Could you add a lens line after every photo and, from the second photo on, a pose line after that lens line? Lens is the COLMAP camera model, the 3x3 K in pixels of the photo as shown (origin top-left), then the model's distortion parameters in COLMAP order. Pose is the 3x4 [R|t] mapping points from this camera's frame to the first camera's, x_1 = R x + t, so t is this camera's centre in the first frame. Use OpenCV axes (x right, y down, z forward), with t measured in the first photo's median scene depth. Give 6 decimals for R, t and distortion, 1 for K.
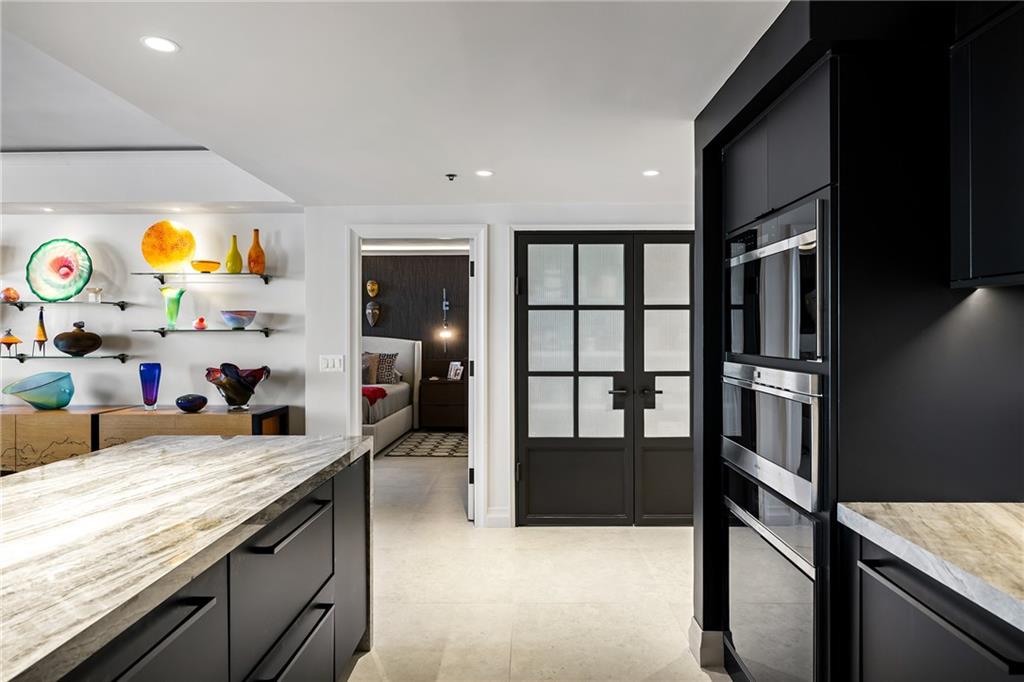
lens RADIAL K [[612.9, 0, 512.8], [0, 612.9, 339.1], [0, 0, 1]] dist [0.000906, 0.000034]
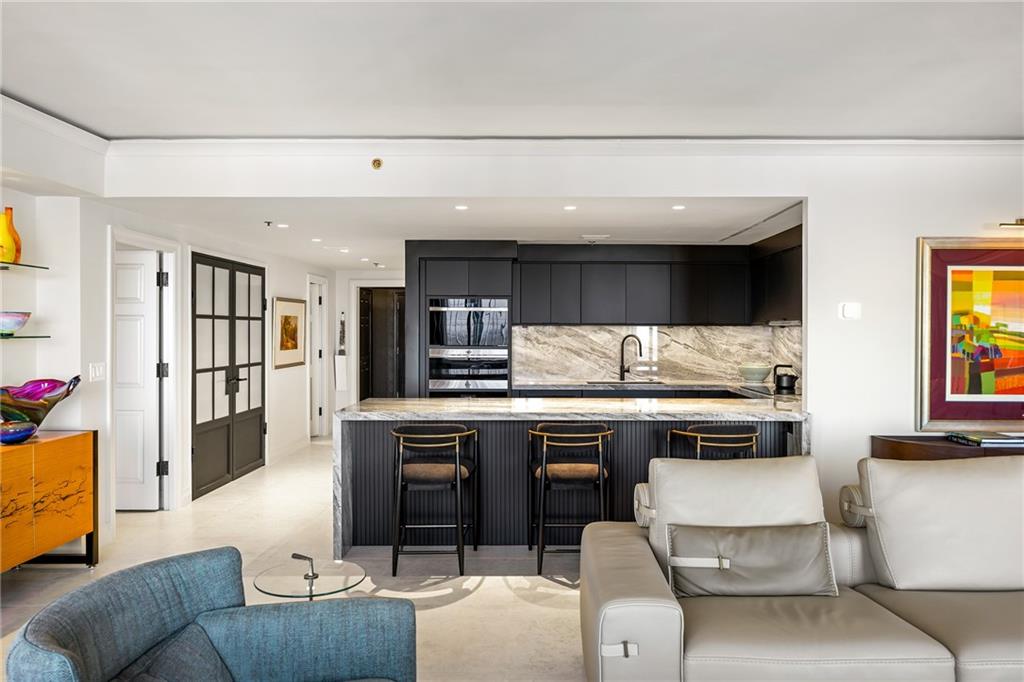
lens RADIAL K [[760.1, 0, 512.7], [0, 760.1, 337.5], [0, 0, 1]] dist [0.003039, 0.000212]
pose [[0.005218, -0.009150, 0.999945, -1.462796], [-0.001030, 0.999958, 0.009156, -0.024238], [-0.999986, -0.001078, 0.005209, 0.373180]]
